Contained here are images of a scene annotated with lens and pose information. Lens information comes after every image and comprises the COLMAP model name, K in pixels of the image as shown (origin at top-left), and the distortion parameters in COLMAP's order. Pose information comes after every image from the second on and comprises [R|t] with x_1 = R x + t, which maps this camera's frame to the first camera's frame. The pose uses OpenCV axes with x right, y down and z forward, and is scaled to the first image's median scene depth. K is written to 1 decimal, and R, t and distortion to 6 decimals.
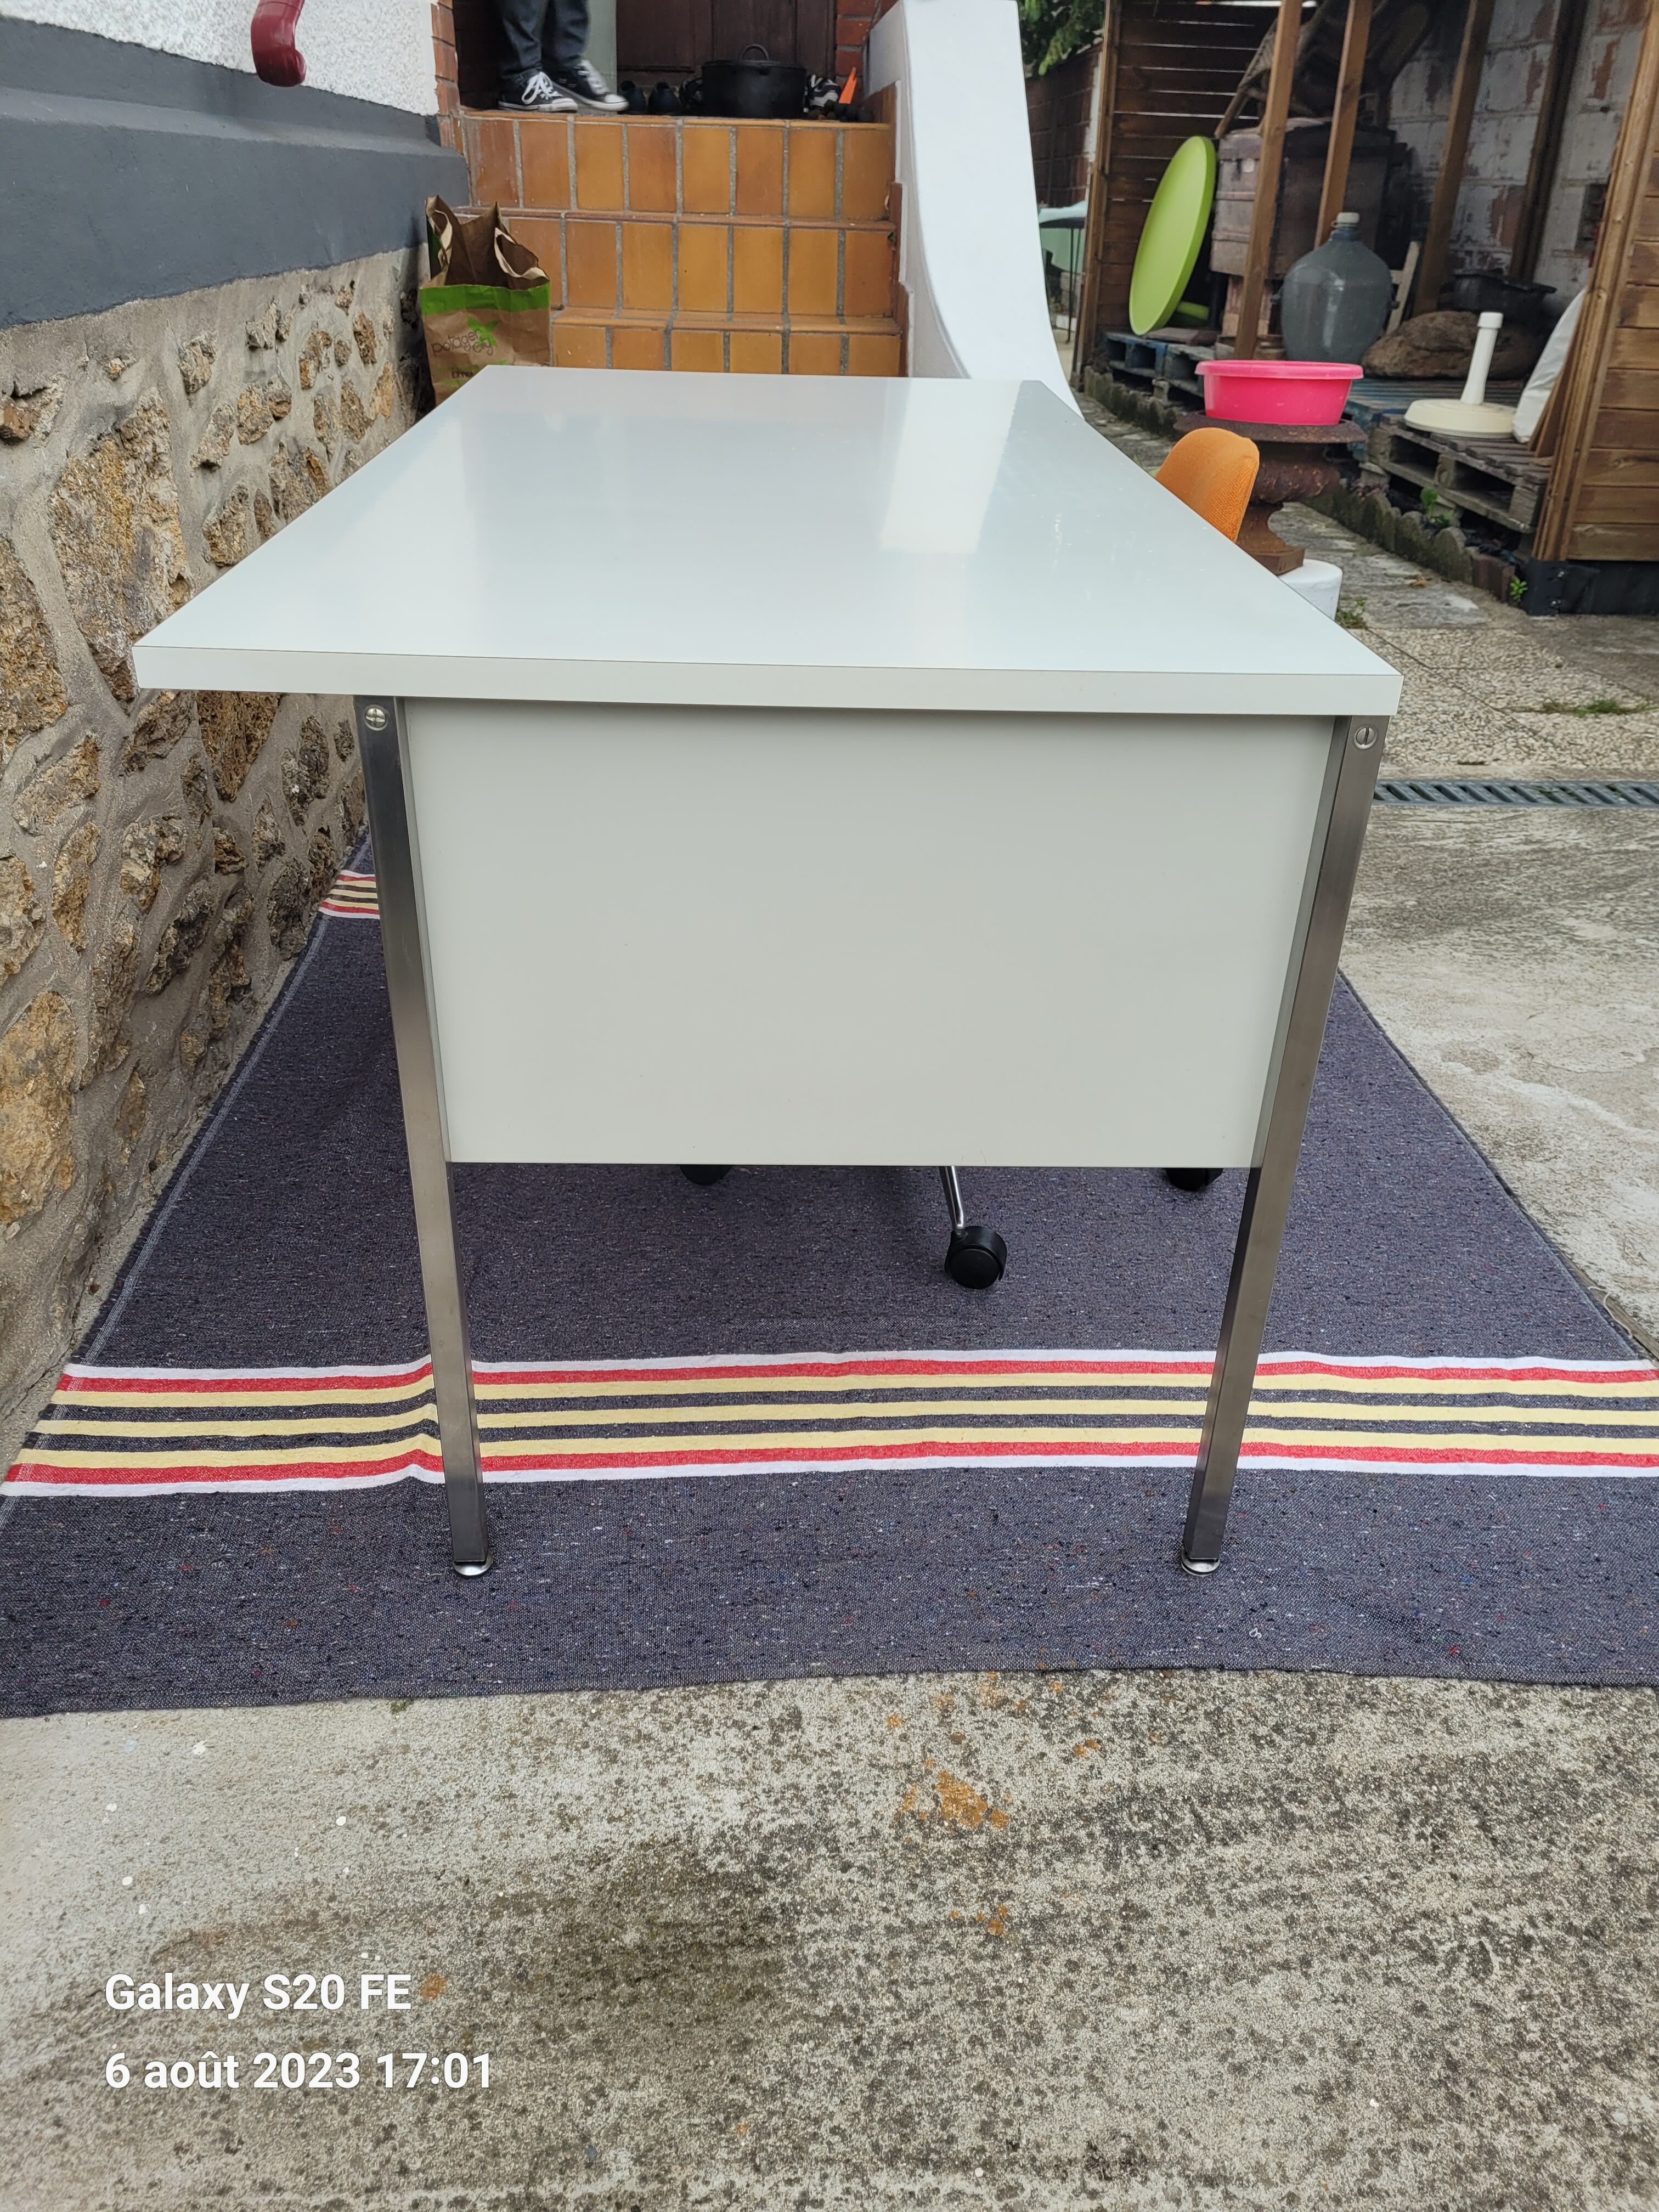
lens RADIAL K [[1693.7, 0, 834.2], [0, 1693.7, 1108.6], [0, 0, 1]] dist [0.008631, -0.024230]
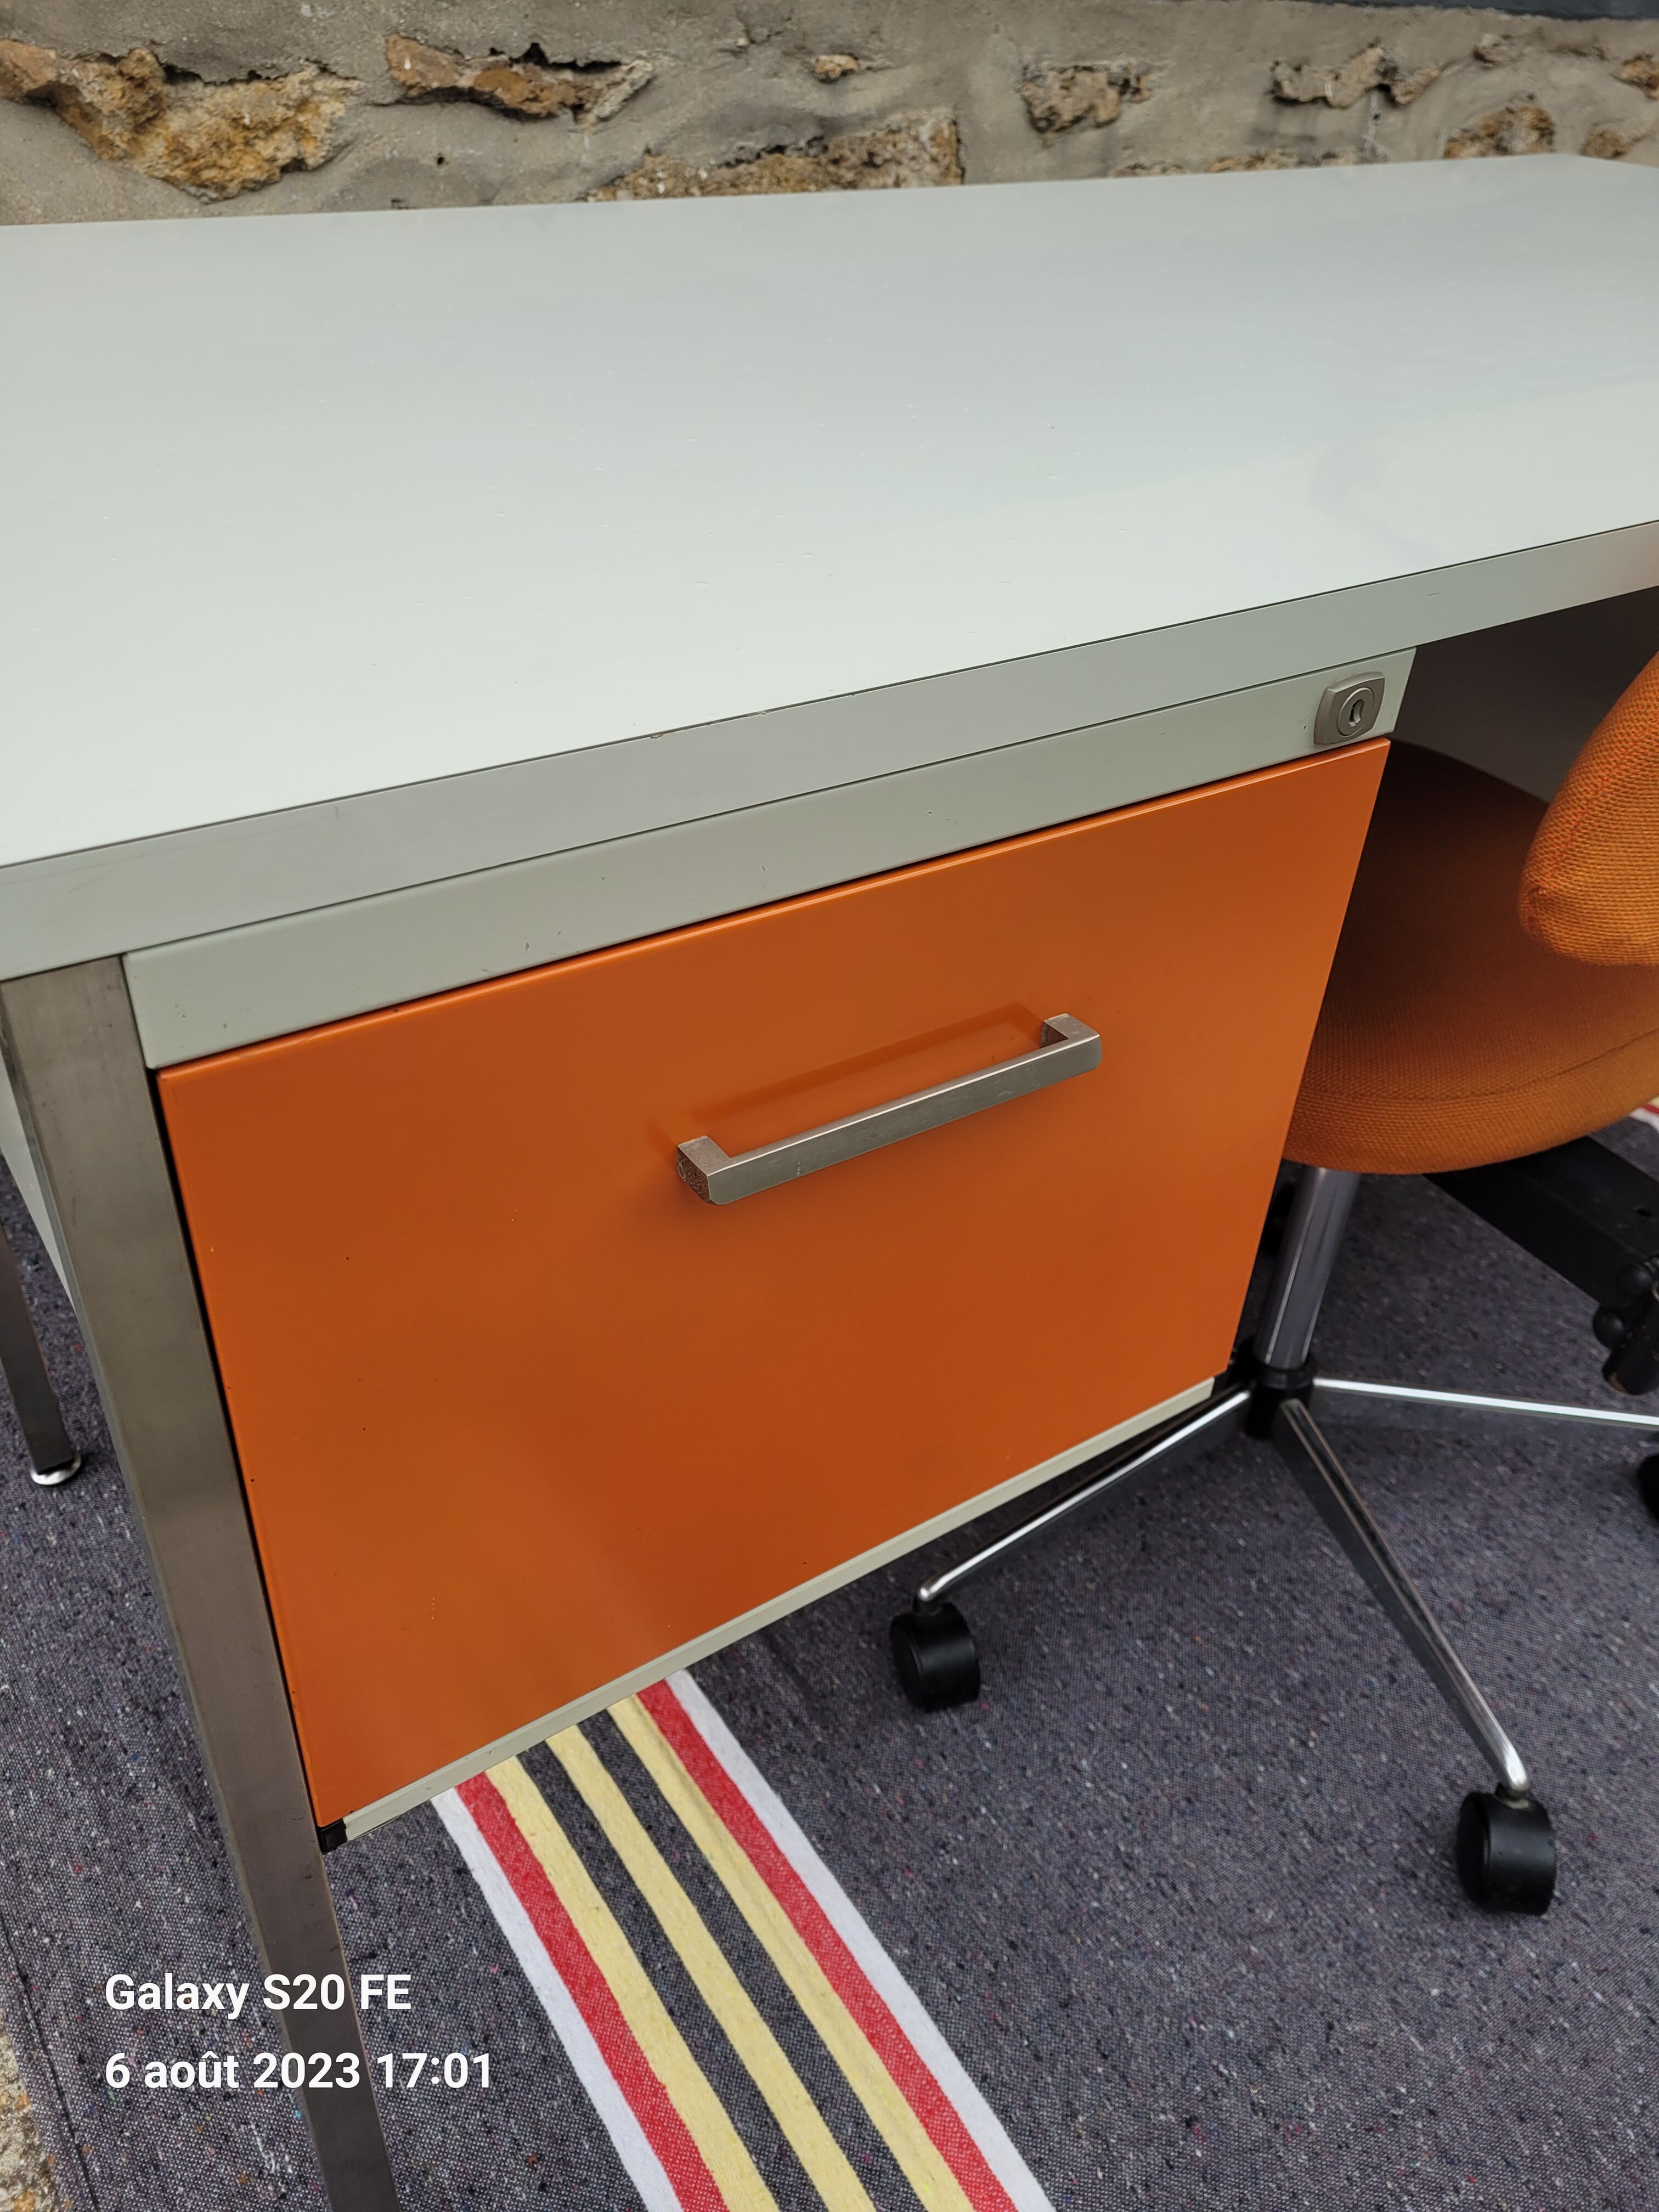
lens RADIAL K [[1693.7, 0, 821.9], [0, 1693.7, 1113.4], [0, 0, 1]] dist [0.008631, -0.024230]
pose [[0.524493, 0.495953, -0.692053, 0.562707], [-0.450228, 0.851443, 0.268960, -0.322705], [0.722635, 0.170515, 0.669868, 0.796107]]
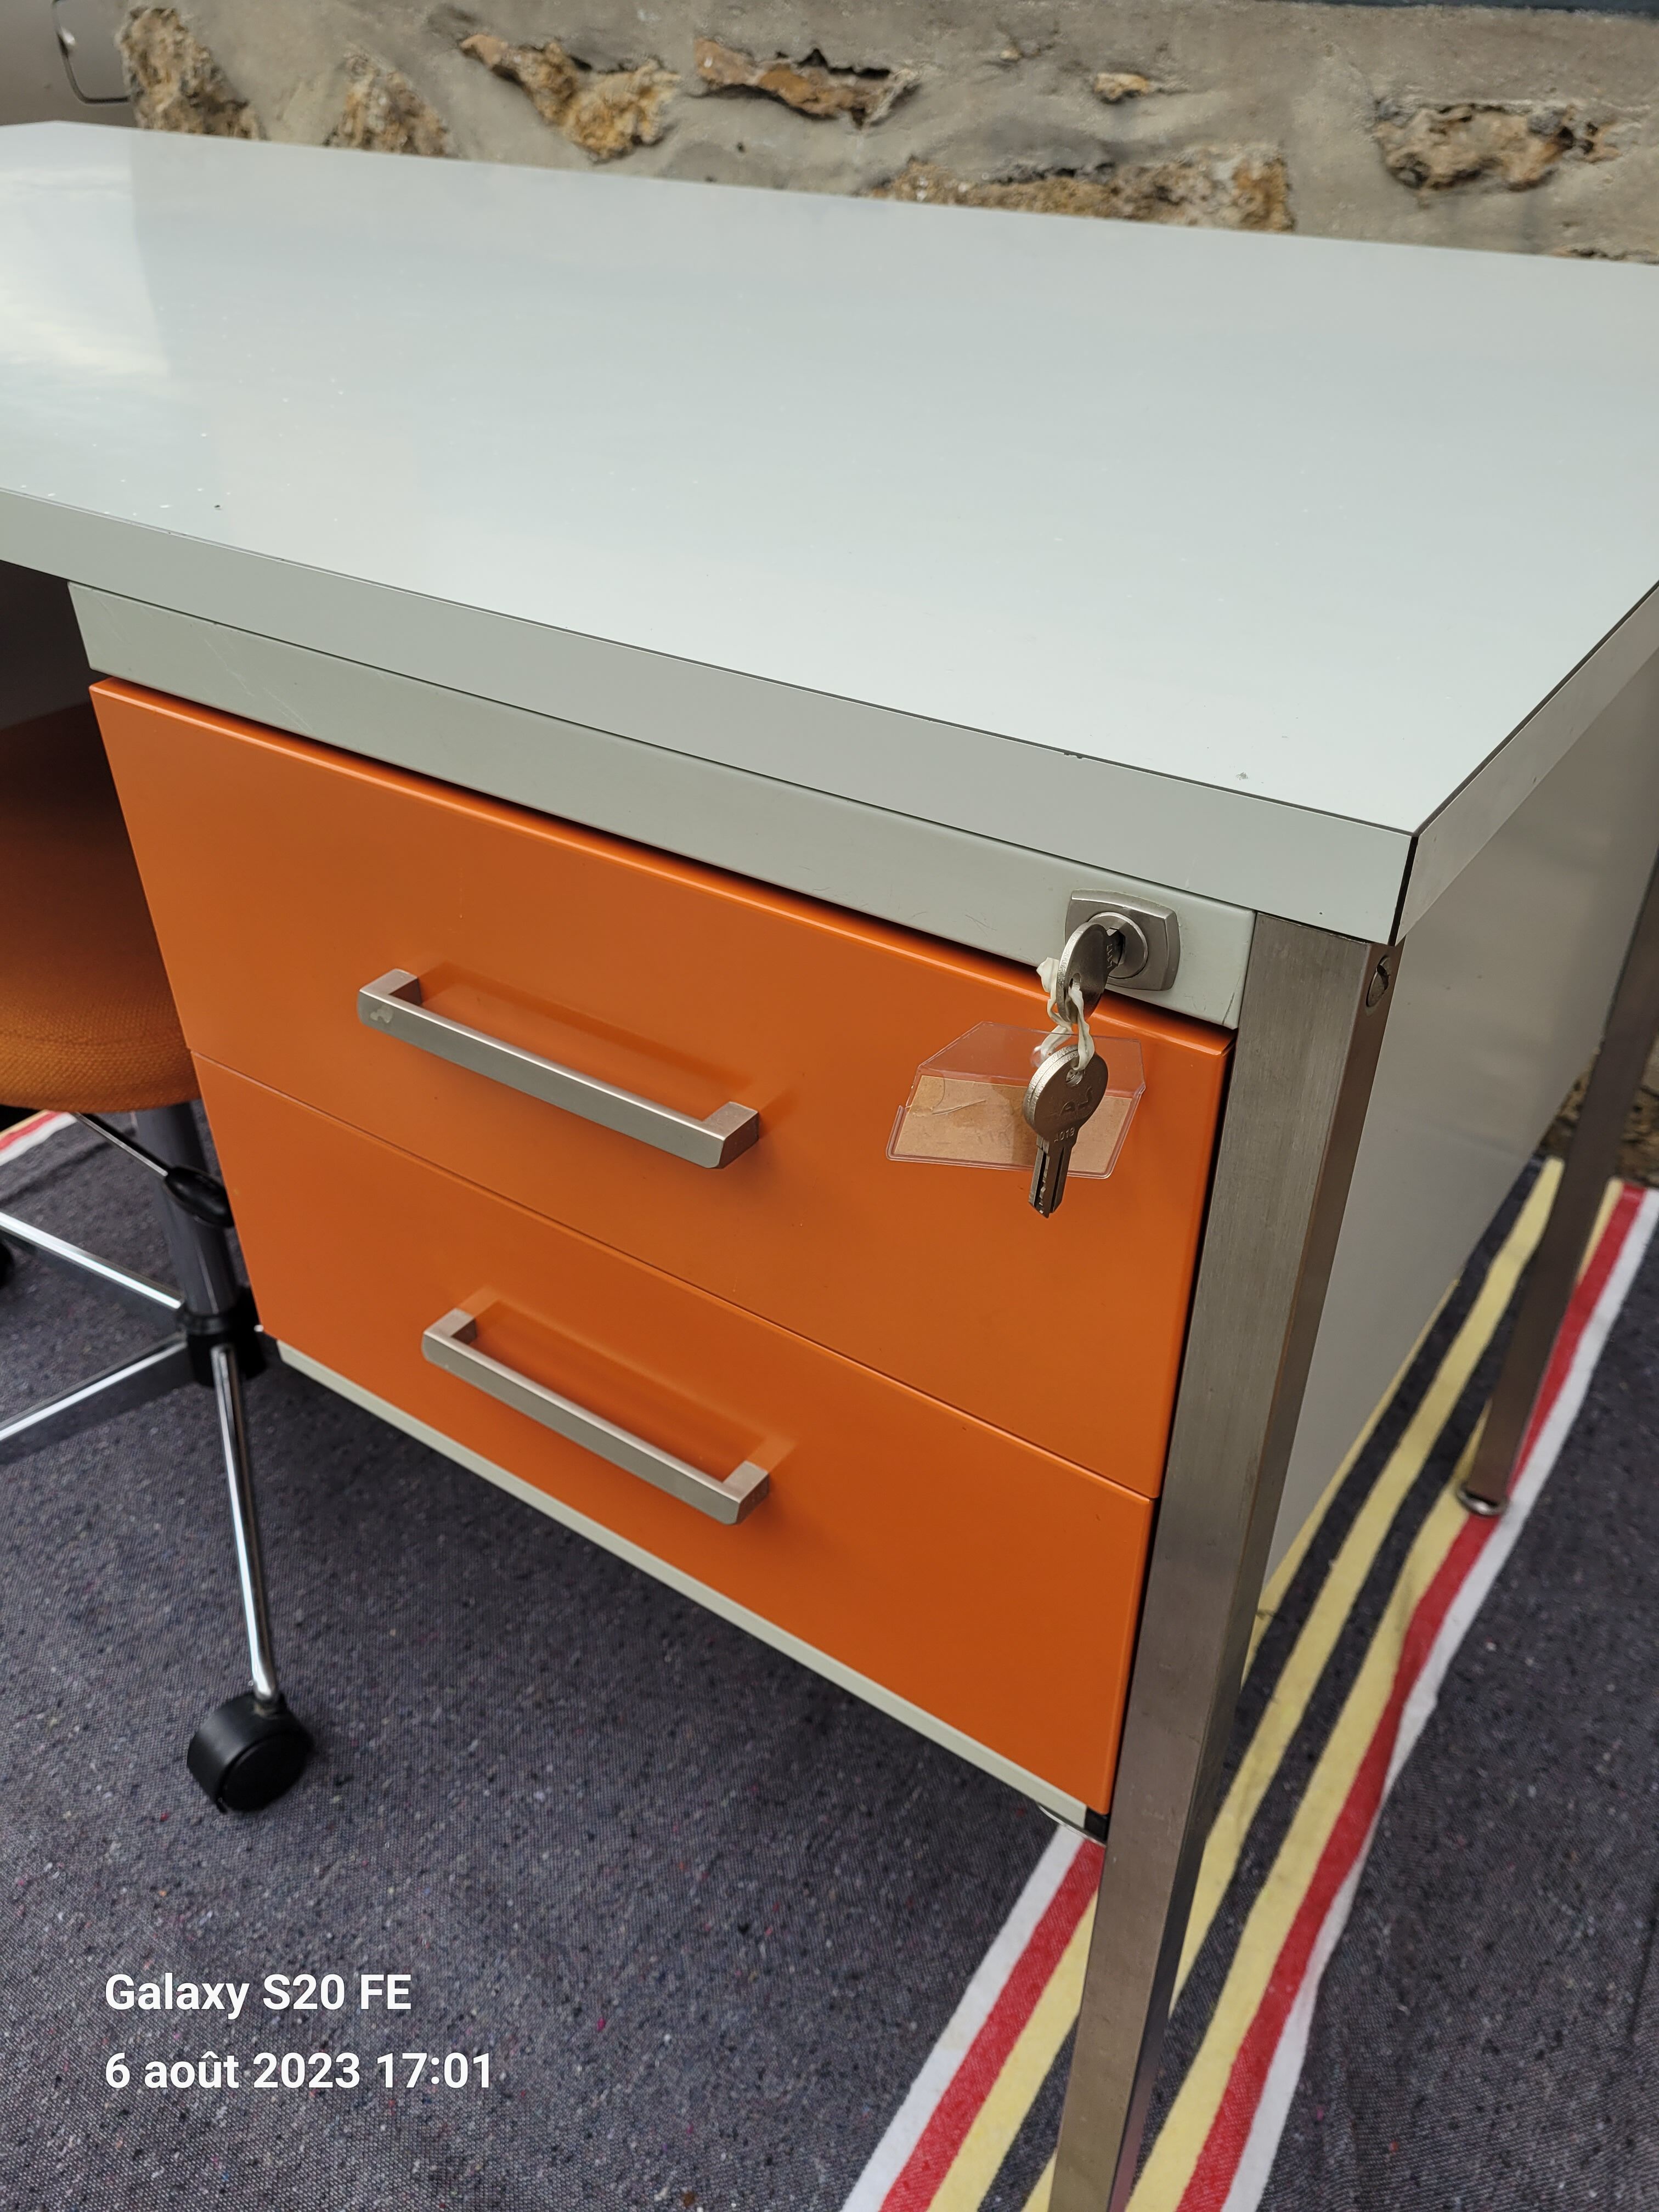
lens RADIAL K [[1693.7, 0, 815.4], [0, 1693.7, 1117.6], [0, 0, 1]] dist [0.008631, -0.024230]
pose [[-0.596274, 0.437185, -0.673295, 0.503401], [-0.414303, 0.550796, 0.724553, -0.975977], [0.687612, 0.710980, -0.147298, 1.974107]]
